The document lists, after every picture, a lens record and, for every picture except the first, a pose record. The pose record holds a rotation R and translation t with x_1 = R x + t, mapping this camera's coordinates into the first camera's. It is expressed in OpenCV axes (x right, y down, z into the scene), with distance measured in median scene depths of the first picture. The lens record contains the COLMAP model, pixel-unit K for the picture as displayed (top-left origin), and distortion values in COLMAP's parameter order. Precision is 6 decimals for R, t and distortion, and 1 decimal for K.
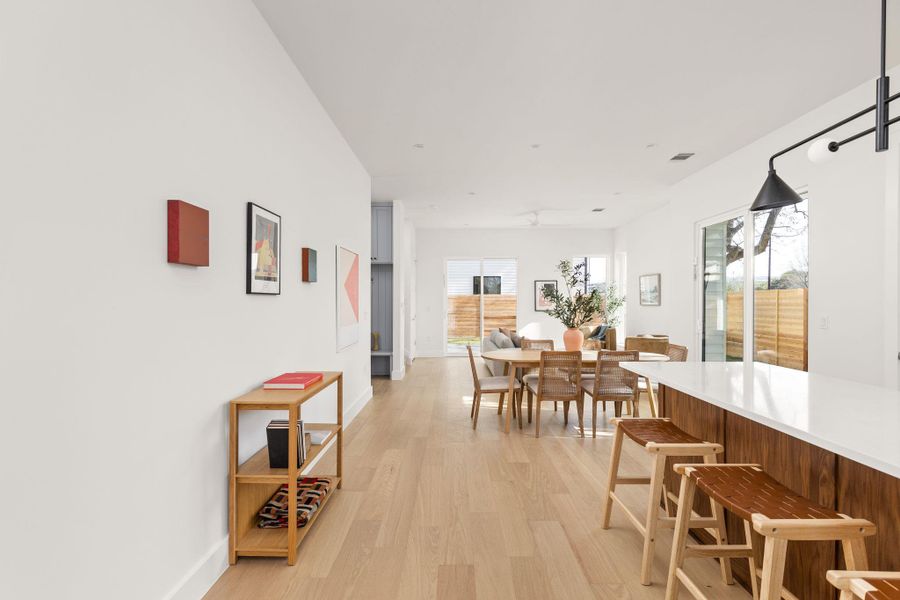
lens RADIAL K [[409.9, 0, 450.0], [0, 409.9, 303.5], [0, 0, 1]] dist [0.006239, -0.000162]
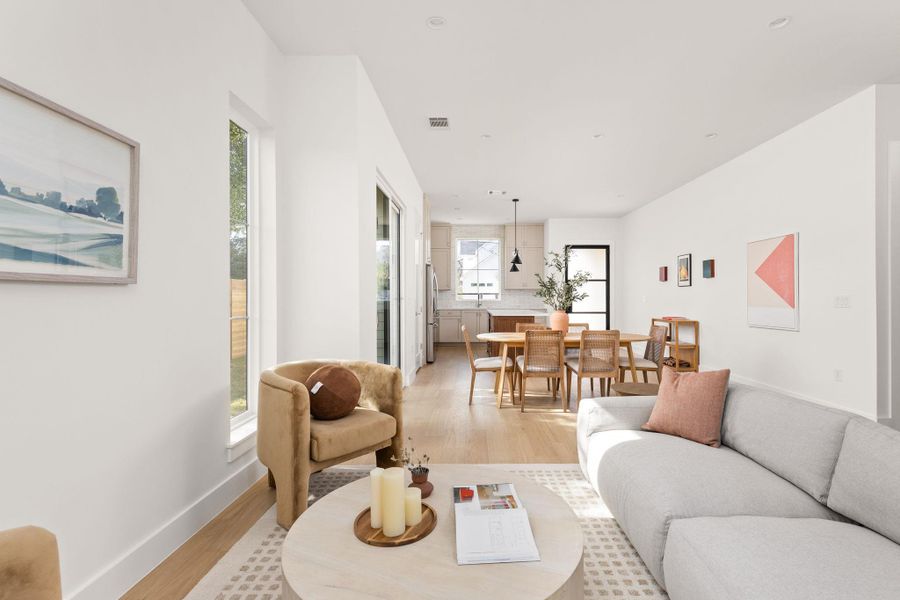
lens RADIAL K [[412.5, 0, 469.1], [0, 412.5, 296.4], [0, 0, 1]] dist [0.003719, 0.000438]
pose [[-0.999997, 0.000903, -0.002102, 0.315113], [0.000898, 0.999996, 0.002604, 0.011652], [0.002104, 0.002602, -0.999994, 1.199101]]
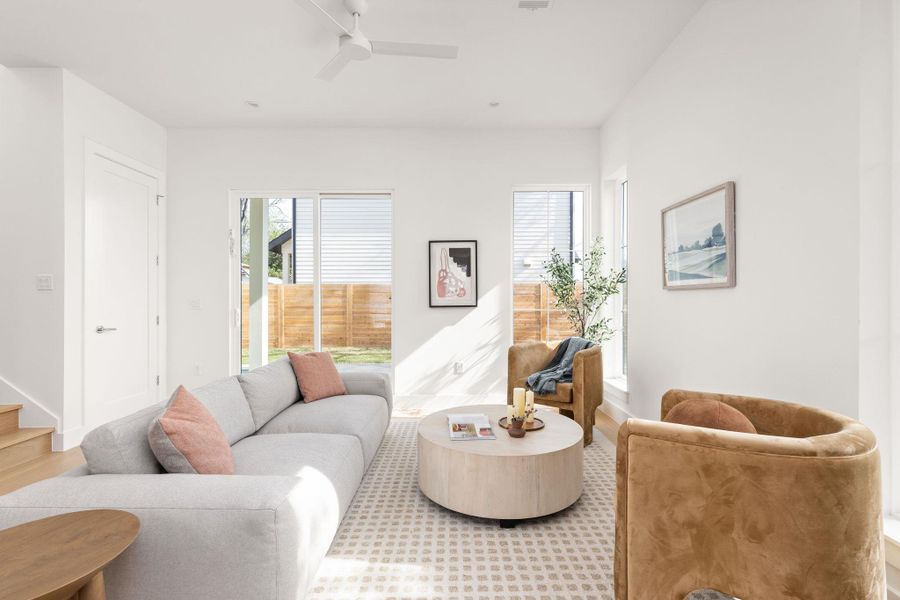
lens RADIAL K [[417.1, 0, 453.6], [0, 417.1, 299.4], [0, 0, 1]] dist [0.000453, 0.000152]
pose [[0.999975, -0.006297, 0.003340, 0.292818], [0.006314, 0.999967, -0.005079, 0.014927], [-0.003308, 0.005100, 0.999982, 0.671260]]
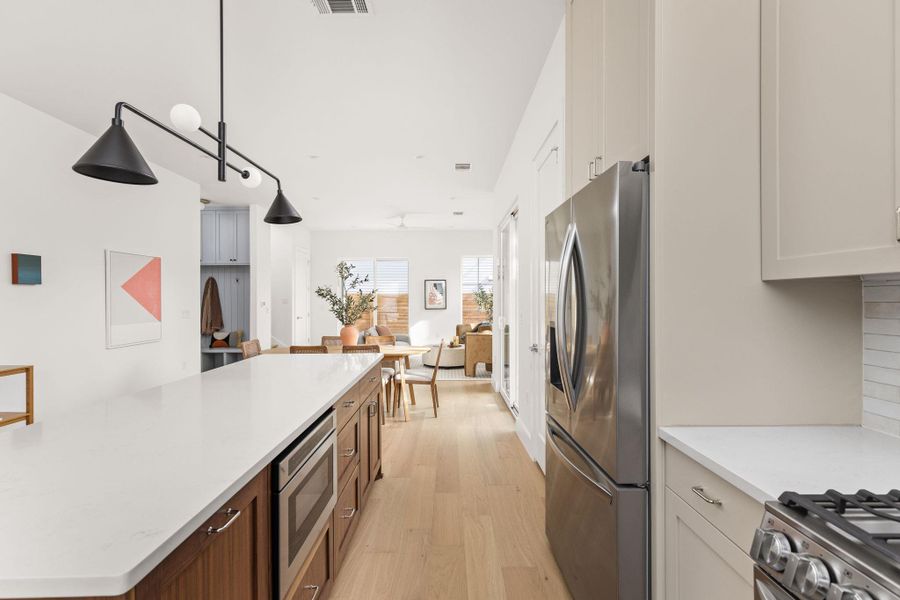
lens RADIAL K [[409.9, 0, 450.0], [0, 409.9, 303.5], [0, 0, 1]] dist [0.006239, -0.000162]
pose [[0.999944, -0.003690, 0.009957, 0.326807], [0.003653, 0.999986, 0.003768, -0.000107], [-0.009970, -0.003731, 0.999943, -0.050852]]
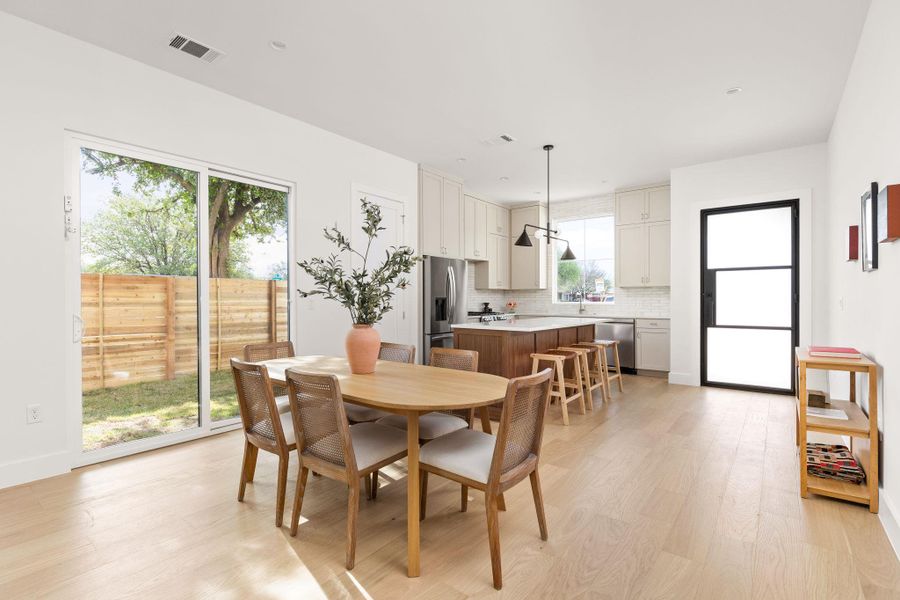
lens RADIAL K [[417.1, 0, 453.6], [0, 417.1, 299.4], [0, 0, 1]] dist [0.000453, 0.000152]
pose [[-0.794251, 0.000761, 0.607589, -0.080998], [0.003820, 0.999986, 0.003741, 0.013713], [-0.607578, 0.005292, -0.794242, 0.797874]]
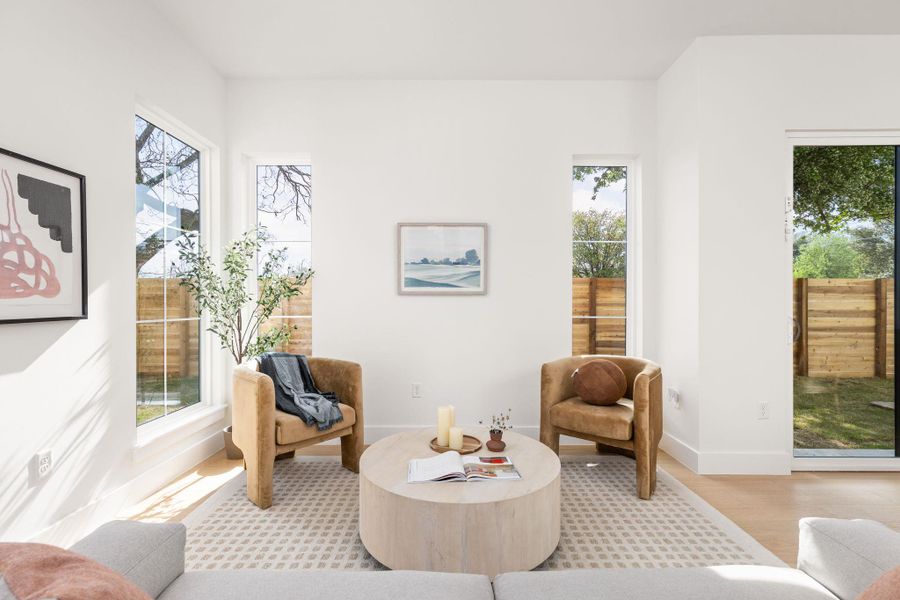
lens RADIAL K [[409.9, 0, 450.0], [0, 409.9, 303.5], [0, 0, 1]] dist [0.006239, -0.000162]
pose [[-0.008765, -0.007269, 0.999935, 0.055493], [0.004619, 0.999963, 0.007310, 0.011672], [-0.999951, 0.004683, -0.008731, 1.017432]]
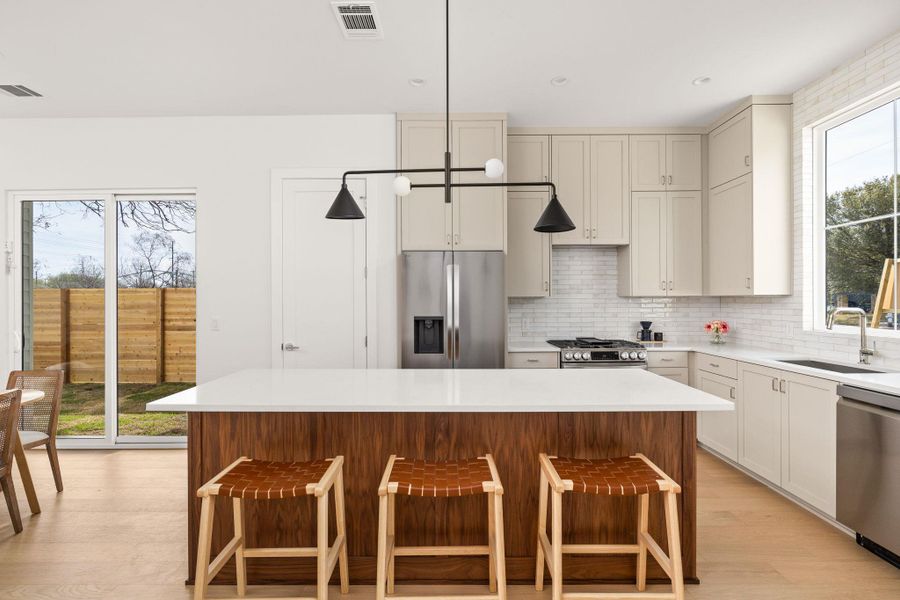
lens RADIAL K [[432.8, 0, 450.0], [0, 432.8, 300.0], [0, 0, 1]] dist [-0.003191, -0.000772]
pose [[-0.005883, 0.000703, 0.999982, -0.090981], [0.008207, 0.999966, -0.000655, -0.004650], [-0.999949, 0.008203, -0.005889, 0.189585]]
